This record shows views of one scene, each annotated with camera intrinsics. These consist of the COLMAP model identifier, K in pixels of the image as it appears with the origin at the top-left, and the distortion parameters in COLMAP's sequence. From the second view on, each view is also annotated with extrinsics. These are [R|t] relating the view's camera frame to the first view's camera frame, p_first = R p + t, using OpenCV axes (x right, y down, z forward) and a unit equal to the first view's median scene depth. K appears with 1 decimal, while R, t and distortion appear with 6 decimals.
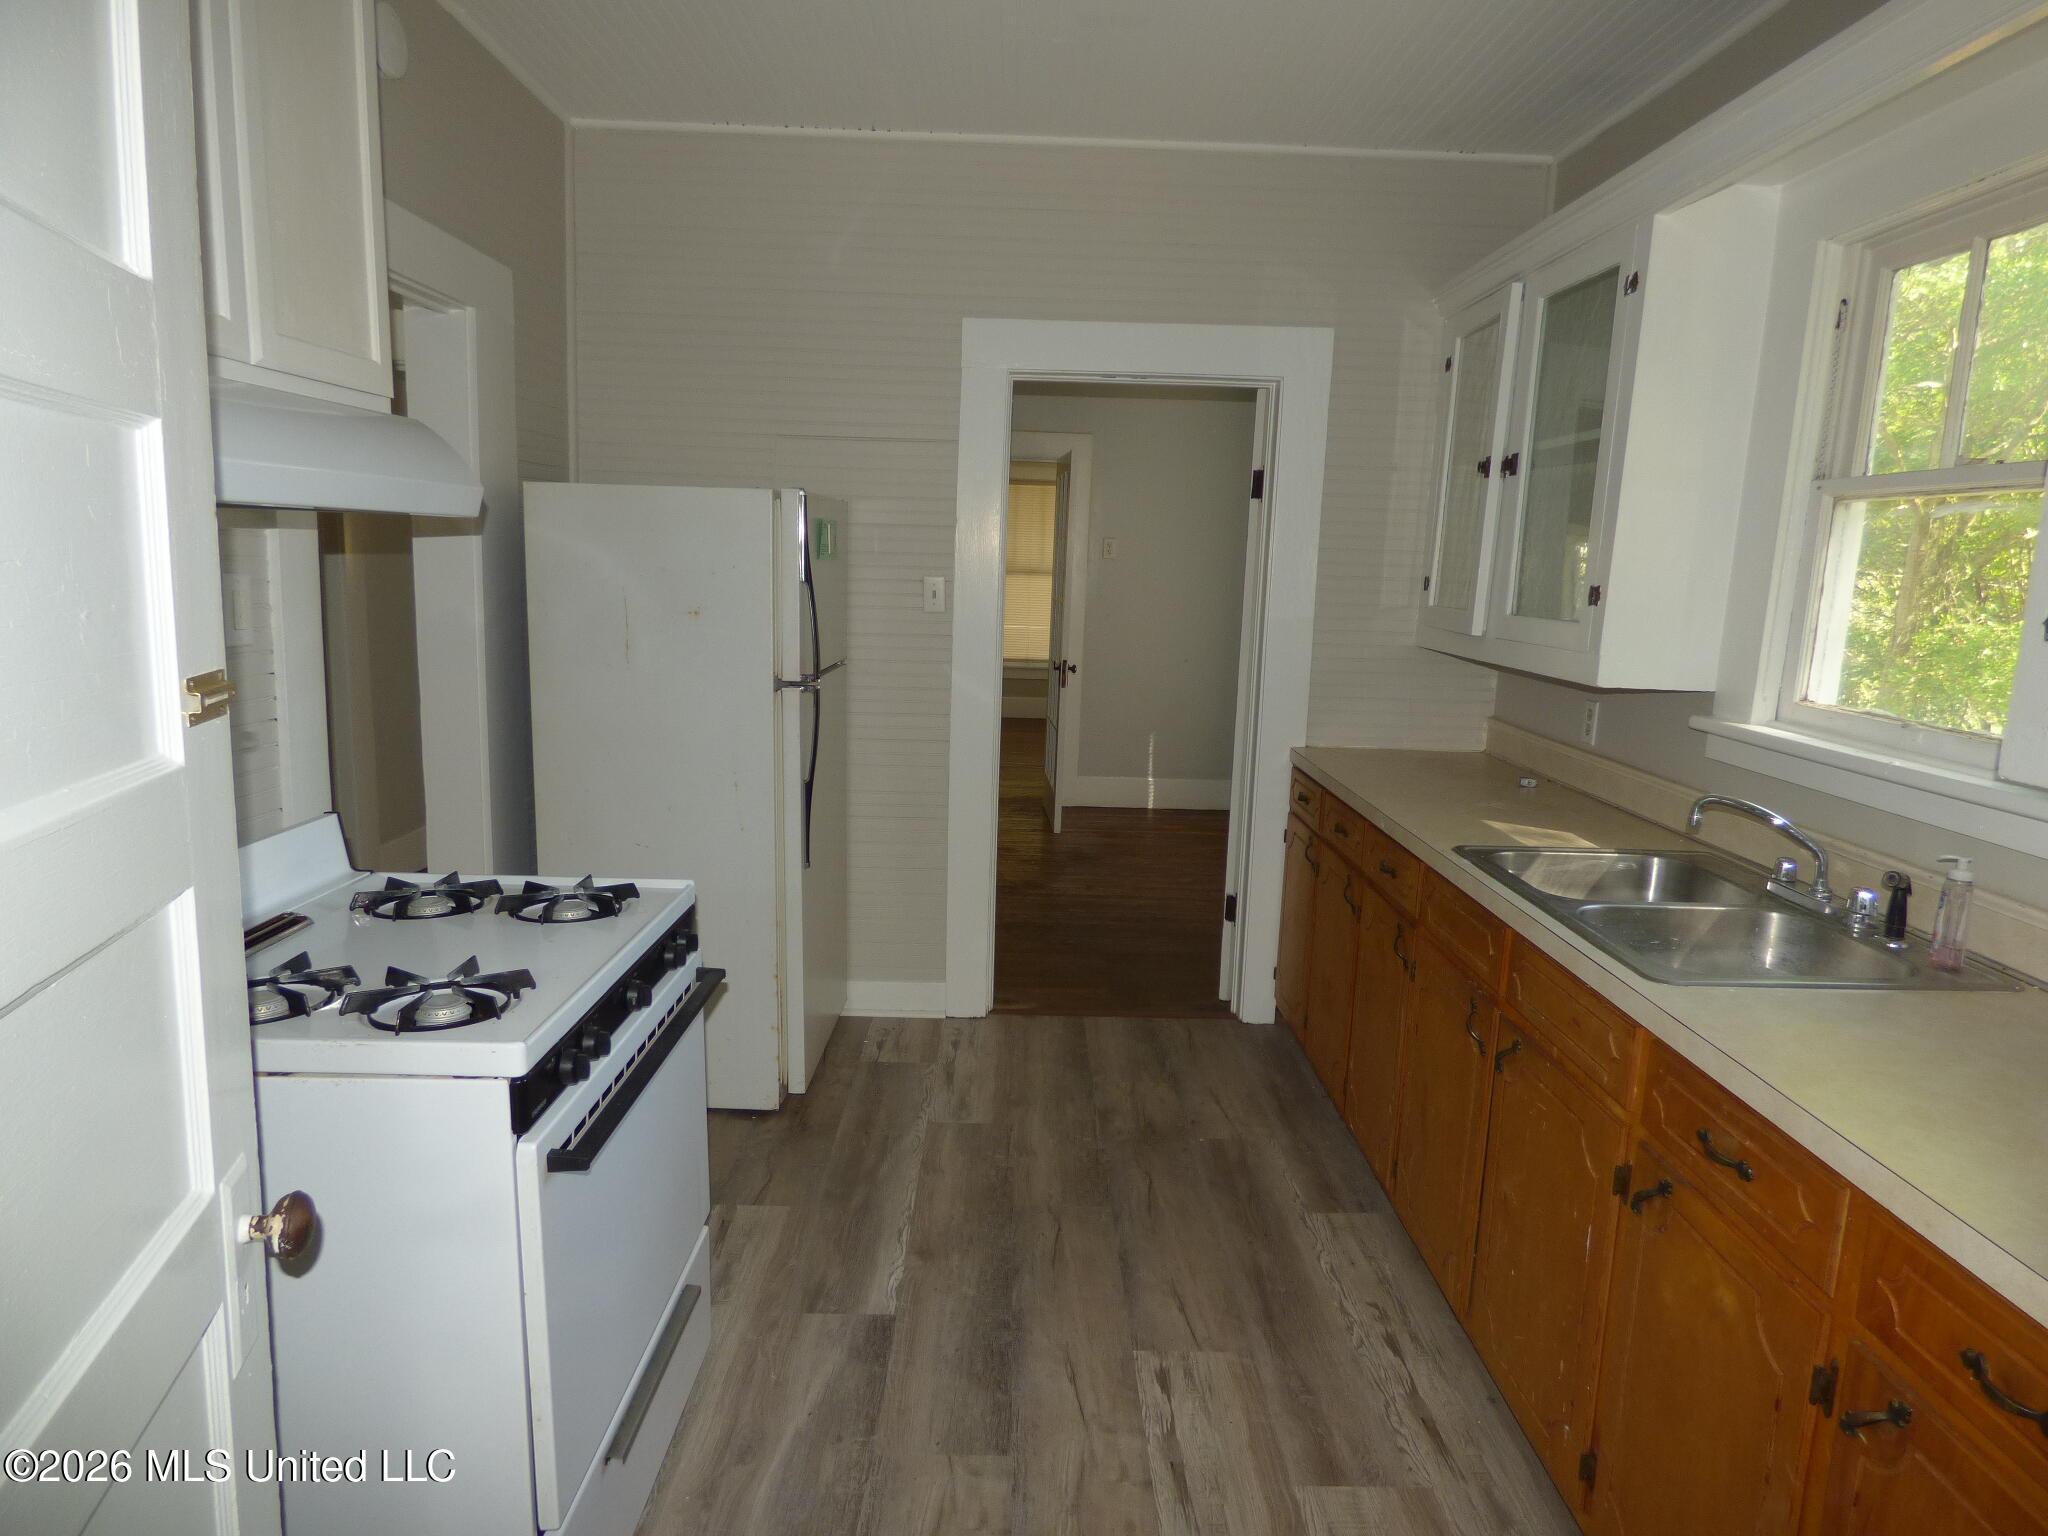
lens RADIAL K [[1226.2, 0, 1024.0], [0, 1226.2, 768.0], [0, 0, 1]] dist [-0.006904, -0.001217]
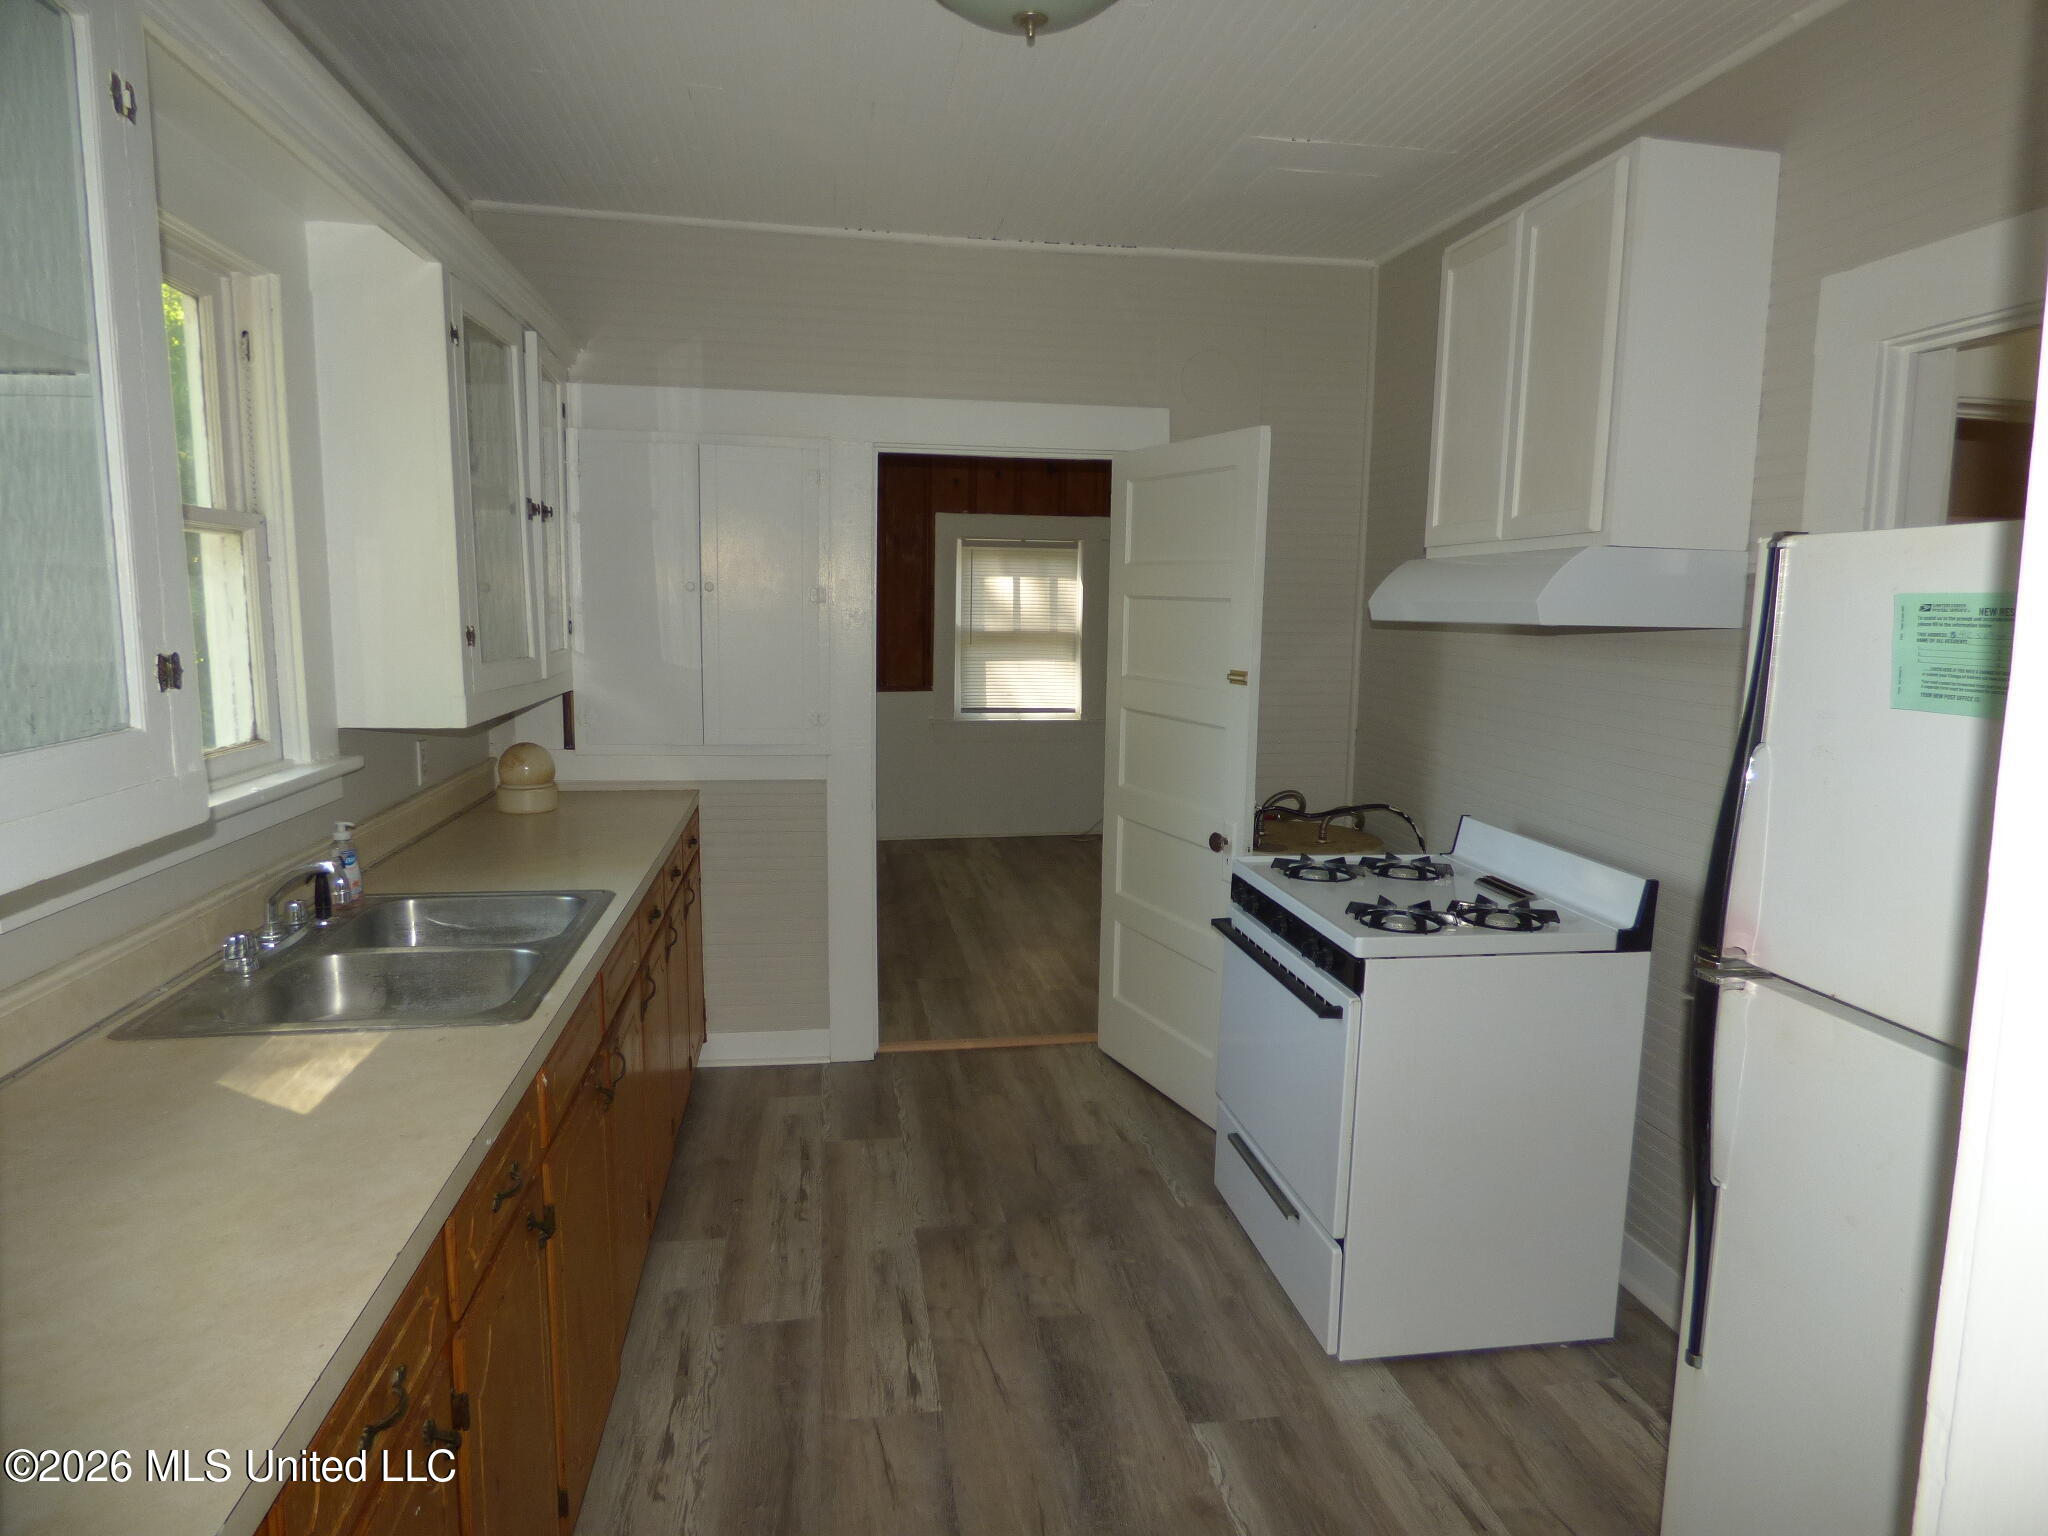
lens RADIAL K [[1226.2, 0, 1024.0], [0, 1226.2, 768.0], [0, 0, 1]] dist [-0.006904, -0.001217]
pose [[-0.986787, -0.026026, -0.159916, 0.205293], [-0.071638, 0.955378, 0.286568, -0.337316], [0.145322, 0.294238, -0.944619, 1.878711]]
